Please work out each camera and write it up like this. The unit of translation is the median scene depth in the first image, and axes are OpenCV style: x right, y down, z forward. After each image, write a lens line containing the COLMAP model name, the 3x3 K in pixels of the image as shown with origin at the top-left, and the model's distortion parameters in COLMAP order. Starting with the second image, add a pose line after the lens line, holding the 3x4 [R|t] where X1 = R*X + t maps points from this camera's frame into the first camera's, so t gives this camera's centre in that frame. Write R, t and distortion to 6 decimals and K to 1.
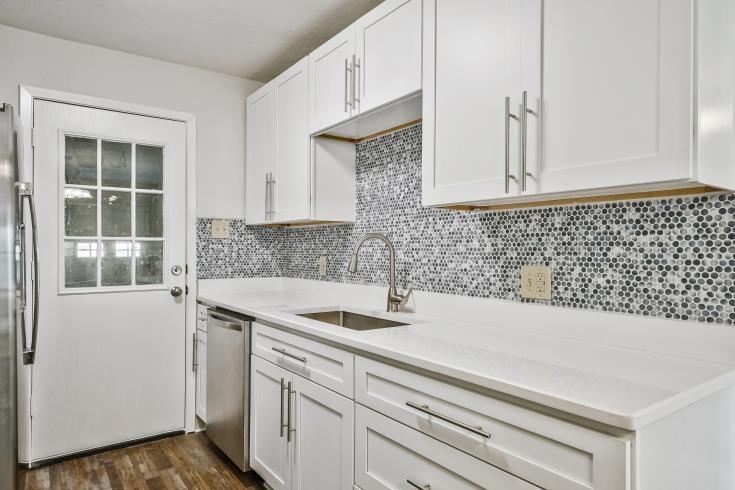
lens RADIAL K [[451.8, 0, 367.2], [0, 451.8, 242.7], [0, 0, 1]] dist [0.003566, -0.001785]
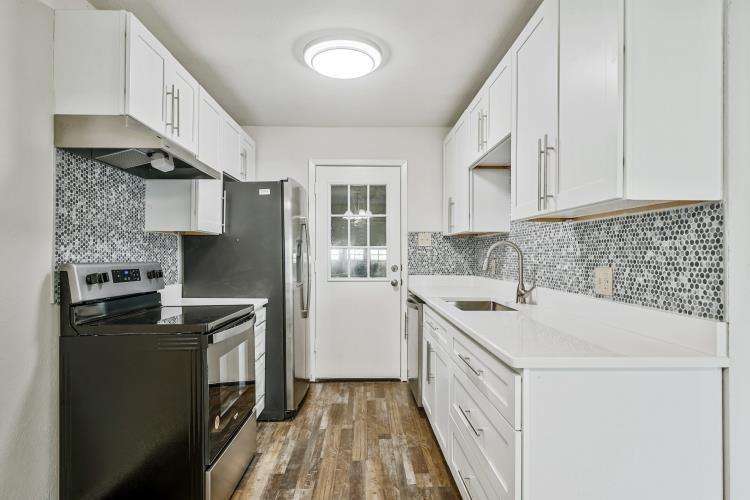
lens RADIAL K [[409.6, 0, 379.0], [0, 409.6, 250.7], [0, 0, 1]] dist [0.006852, -0.000166]
pose [[0.830742, -0.007352, -0.556609, 0.438527], [0.010730, 0.999938, 0.002808, -0.001139], [0.556554, -0.008305, 0.830770, -0.201784]]
